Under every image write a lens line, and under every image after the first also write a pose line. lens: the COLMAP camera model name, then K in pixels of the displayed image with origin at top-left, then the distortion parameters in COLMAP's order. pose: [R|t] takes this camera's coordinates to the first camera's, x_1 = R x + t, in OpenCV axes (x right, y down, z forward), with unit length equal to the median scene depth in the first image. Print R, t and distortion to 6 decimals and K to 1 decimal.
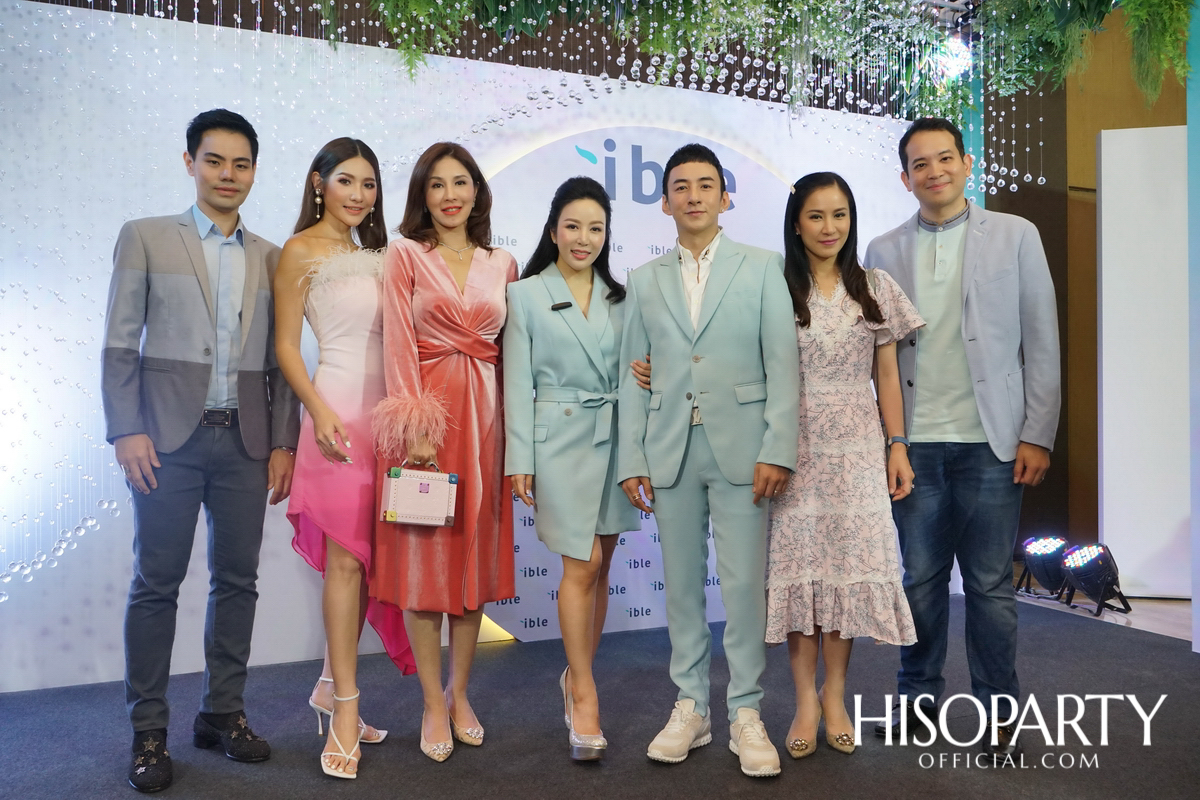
lens RADIAL K [[1000.2, 0, 577.7], [0, 1000.2, 409.8], [0, 0, 1]] dist [0.000440, -0.002579]
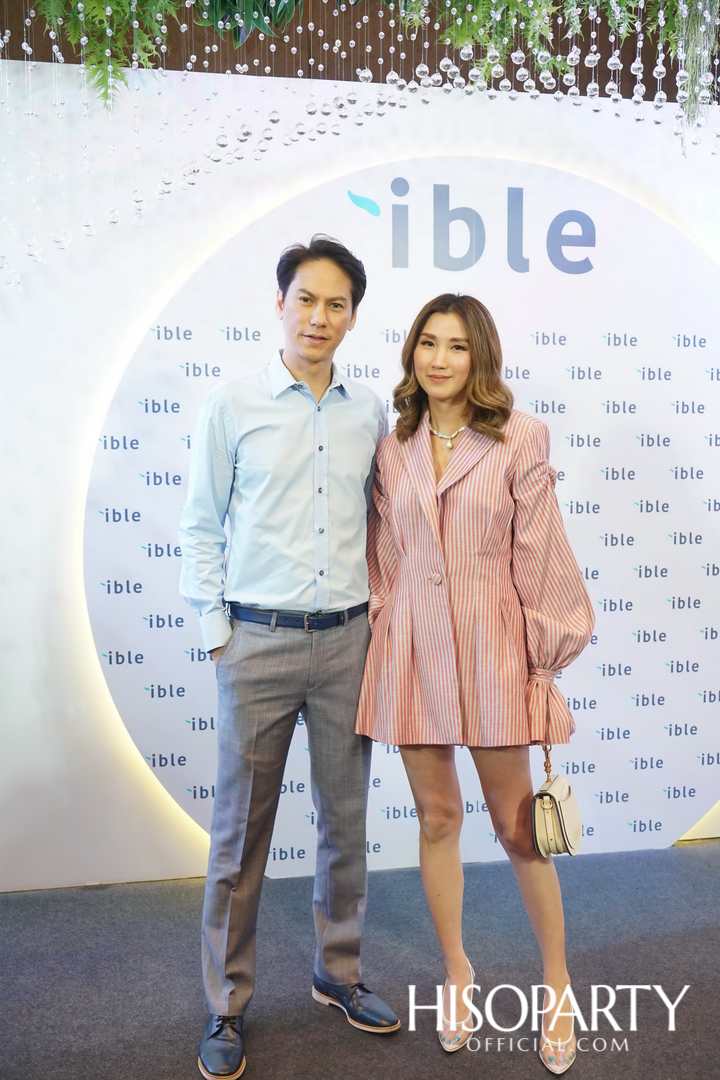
lens RADIAL K [[1169.7, 0, 353.8], [0, 1169.7, 548.6], [0, 0, 1]] dist [0.036945, 0.000000]
pose [[0.982567, 0.019836, -0.184845, 0.154933], [-0.001551, 0.995131, 0.098547, -0.093730], [0.185900, -0.096543, 0.977814, 0.169872]]
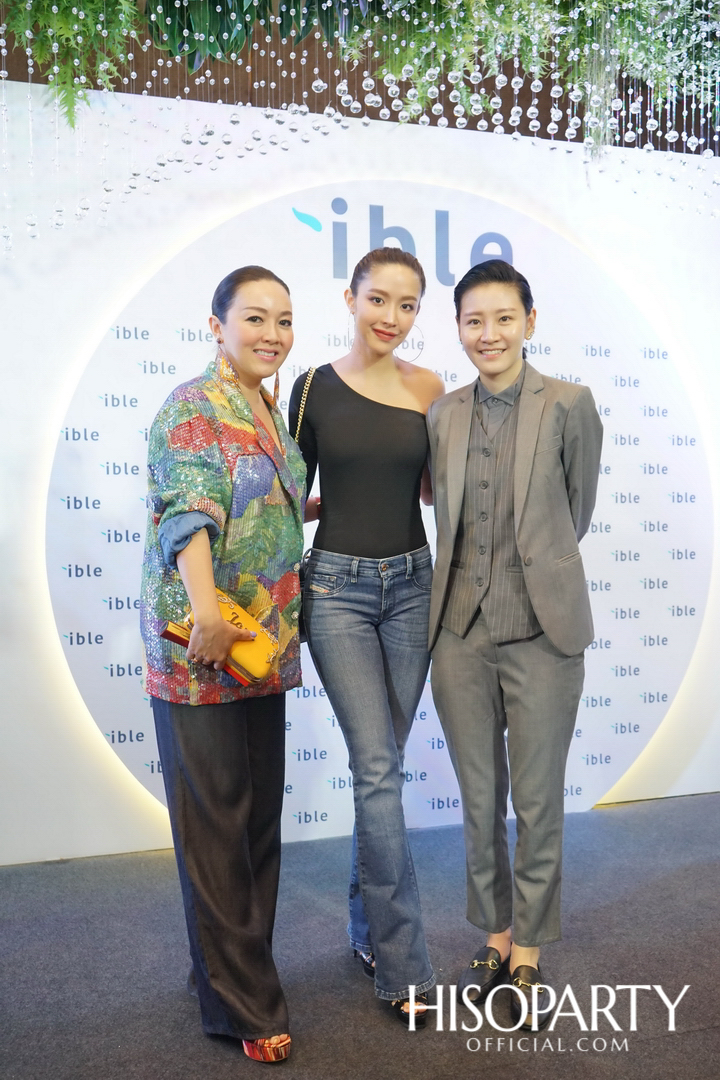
lens RADIAL K [[1048.4, 0, 354.6], [0, 1048.4, 542.9], [0, 0, 1]] dist [0.024515, 0.000000]
pose [[0.995344, 0.000934, -0.096377, 0.120288], [0.003505, 0.998941, 0.045880, -0.043096], [0.096318, -0.046004, 0.994287, 0.186788]]
